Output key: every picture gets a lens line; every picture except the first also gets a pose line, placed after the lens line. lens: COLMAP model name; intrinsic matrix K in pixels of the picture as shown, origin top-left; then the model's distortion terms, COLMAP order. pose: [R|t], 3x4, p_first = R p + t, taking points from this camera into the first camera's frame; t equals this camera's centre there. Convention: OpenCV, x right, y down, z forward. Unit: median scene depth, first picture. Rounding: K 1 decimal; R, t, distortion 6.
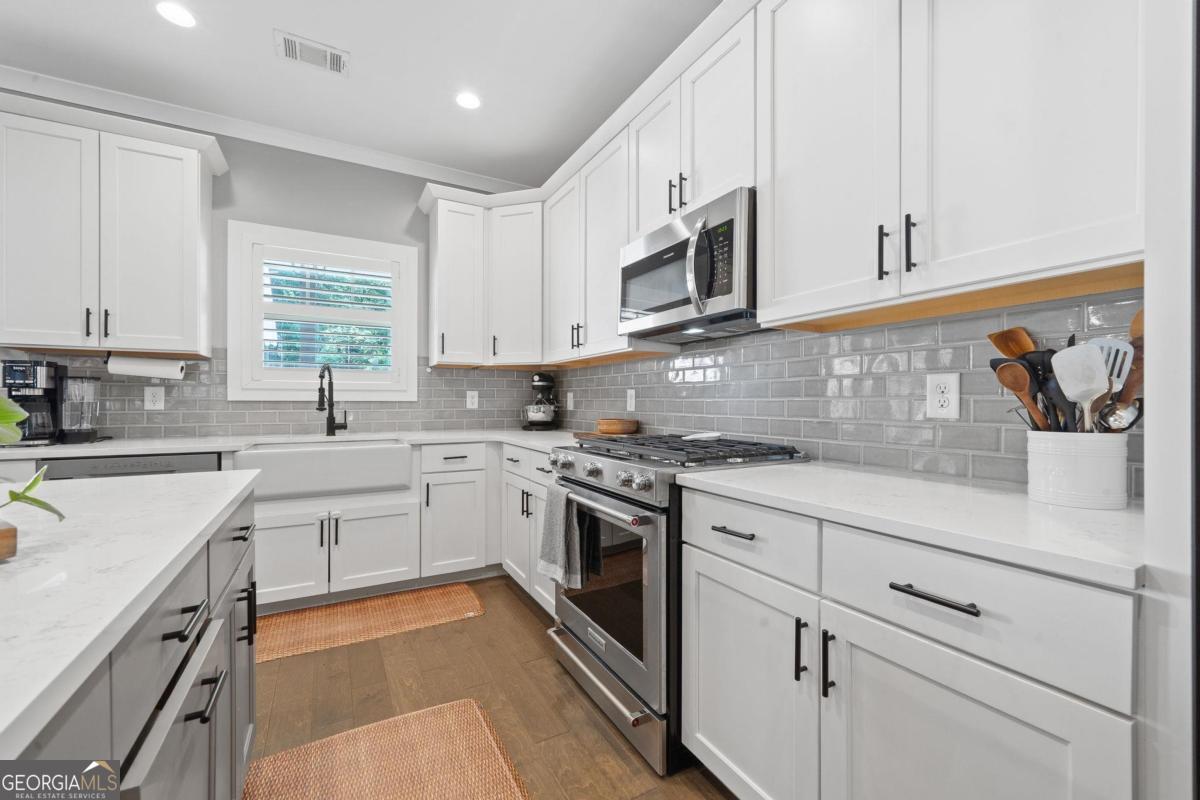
lens RADIAL K [[476.9, 0, 592.4], [0, 476.9, 401.1], [0, 0, 1]] dist [-0.000792, -0.000165]
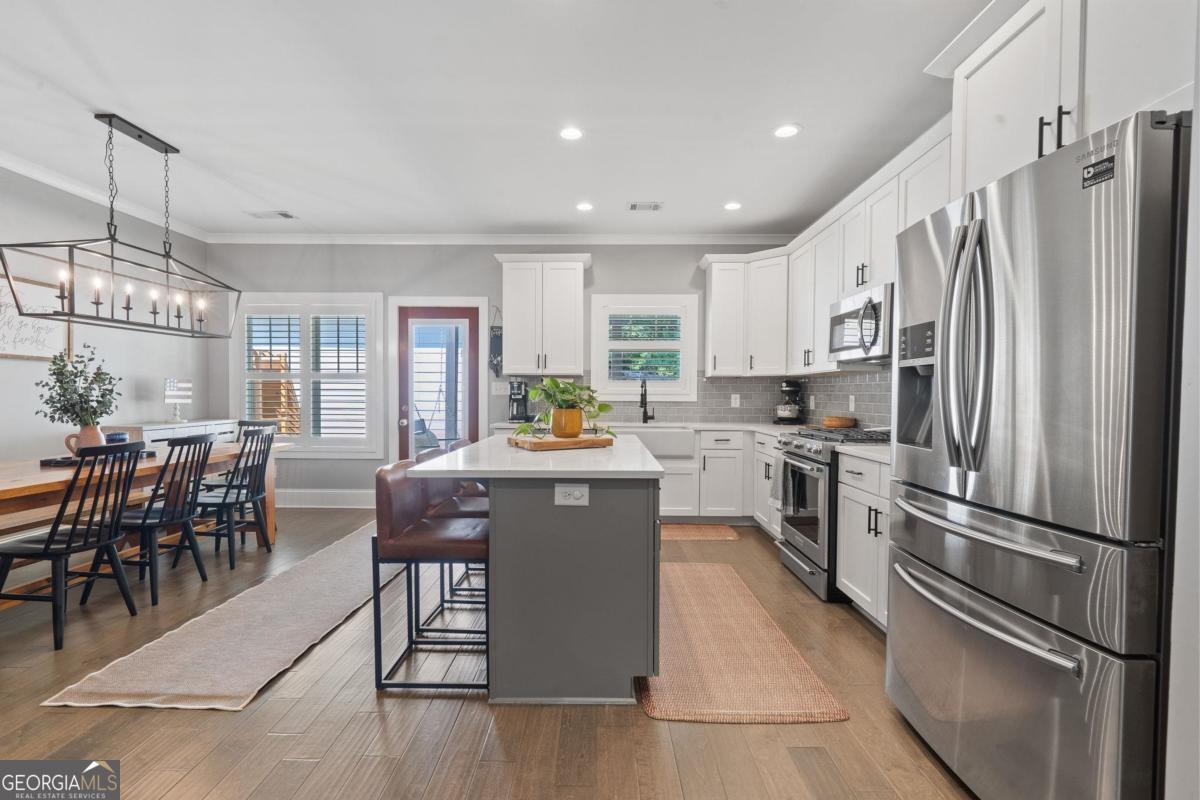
lens RADIAL K [[548.1, 0, 596.1], [0, 548.1, 406.2], [0, 0, 1]] dist [0.002030, 0.000405]
pose [[0.871529, 0.014538, -0.490128, 0.223005], [-0.004048, 0.999740, 0.022456, -0.026866], [0.490327, -0.017587, 0.871361, -0.737571]]
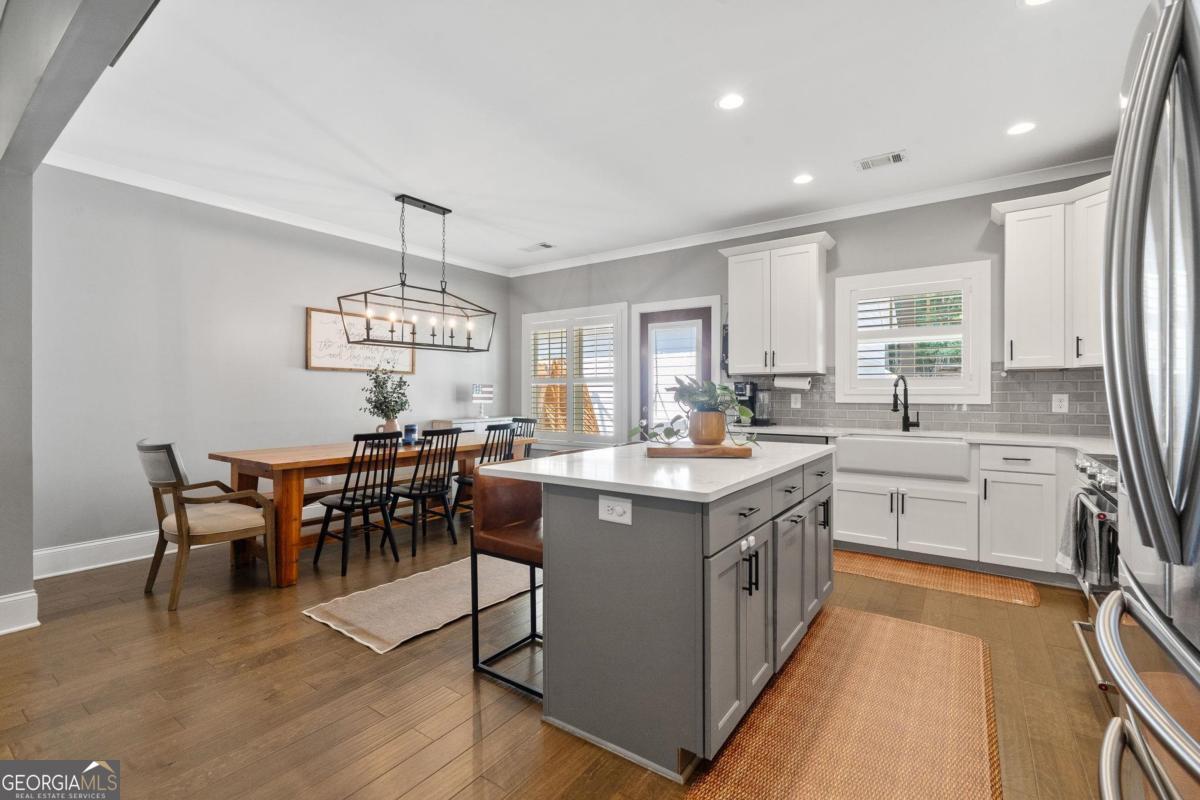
lens RADIAL K [[532.3, 0, 593.8], [0, 532.3, 393.2], [0, 0, 1]] dist [0.001709, 0.000393]
pose [[0.430794, -0.002834, -0.902446, 0.401305], [0.000454, 0.999996, -0.002924, -0.026653], [0.902450, 0.000850, 0.430793, -0.382211]]
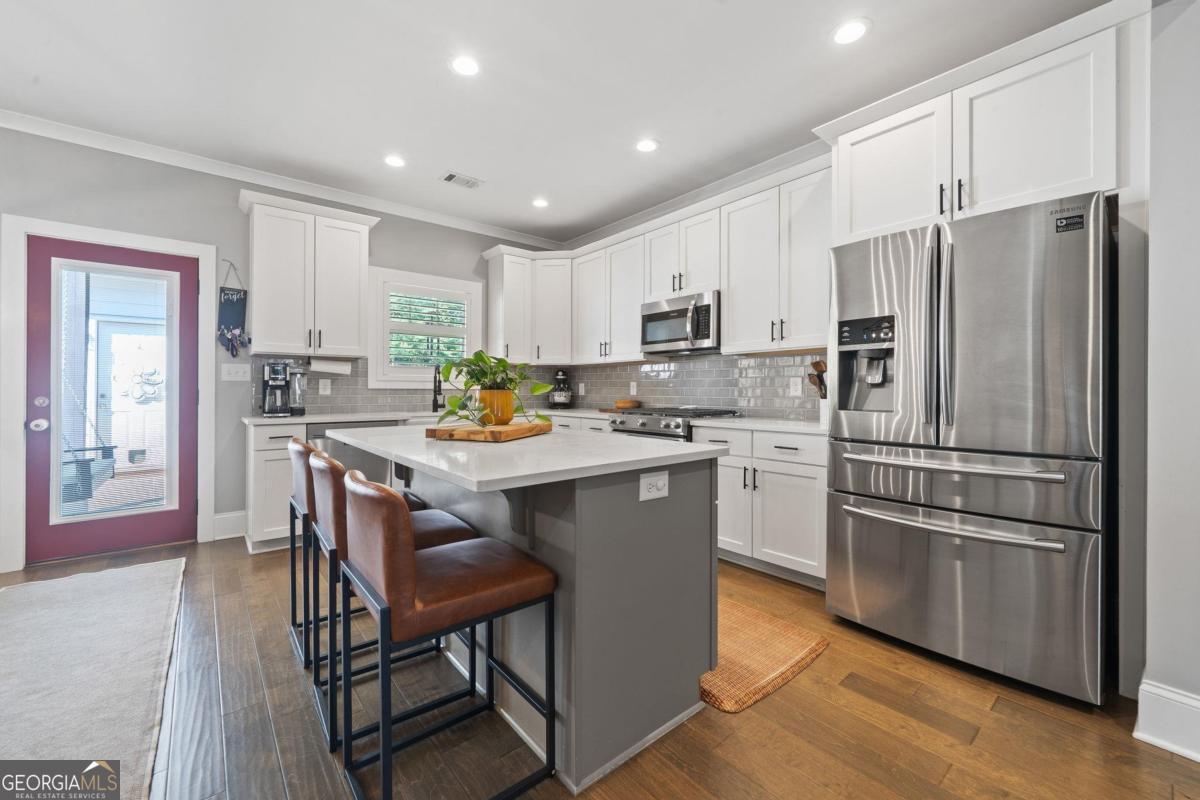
lens RADIAL K [[478.7, 0, 599.1], [0, 478.7, 390.8], [0, 0, 1]] dist [-0.001772, -0.000265]
pose [[0.981812, -0.000512, 0.189856, -0.365763], [0.000195, 0.999999, 0.001690, 0.003725], [-0.189856, -0.001622, 0.981811, -0.618611]]
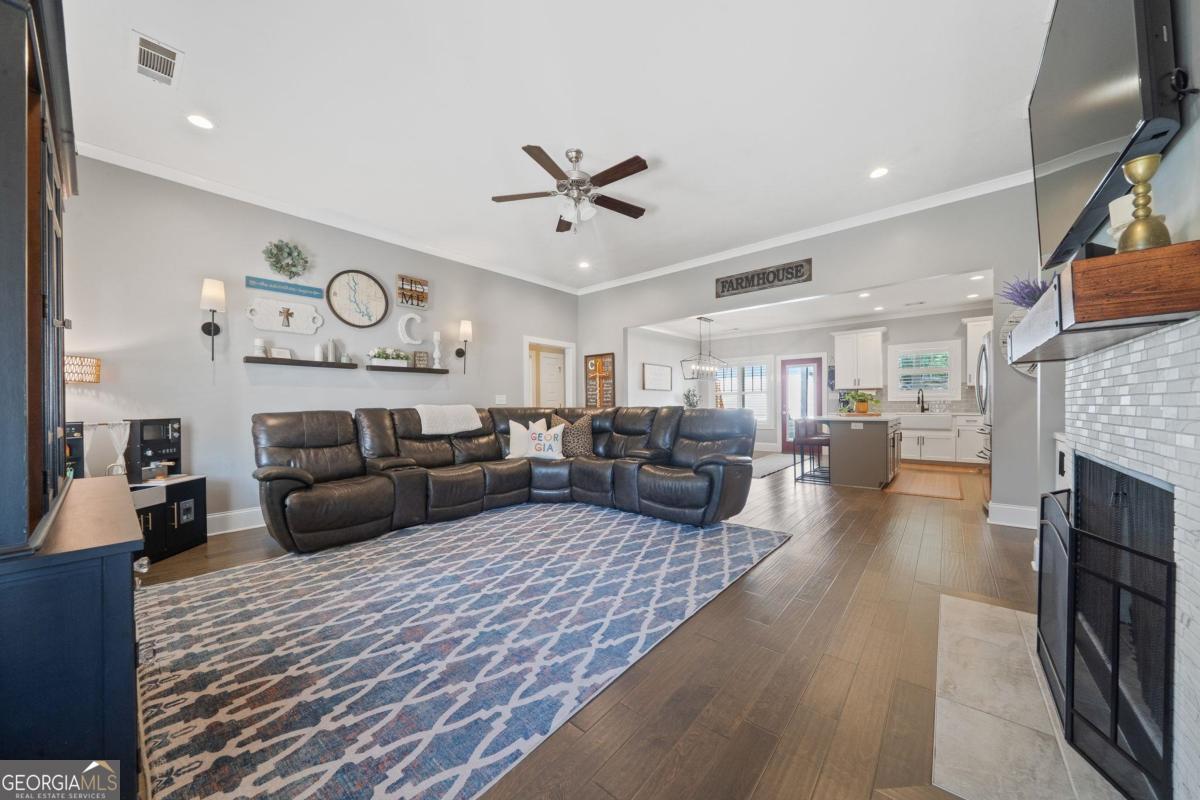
lens RADIAL K [[428.3, 0, 595.3], [0, 428.3, 410.7], [0, 0, 1]] dist [0.000129, -0.000096]
pose [[0.365064, 0.004871, -0.930970, 1.287558], [0.013326, 0.999857, 0.010457, 0.006009], [0.930887, -0.016224, 0.364947, -2.021354]]
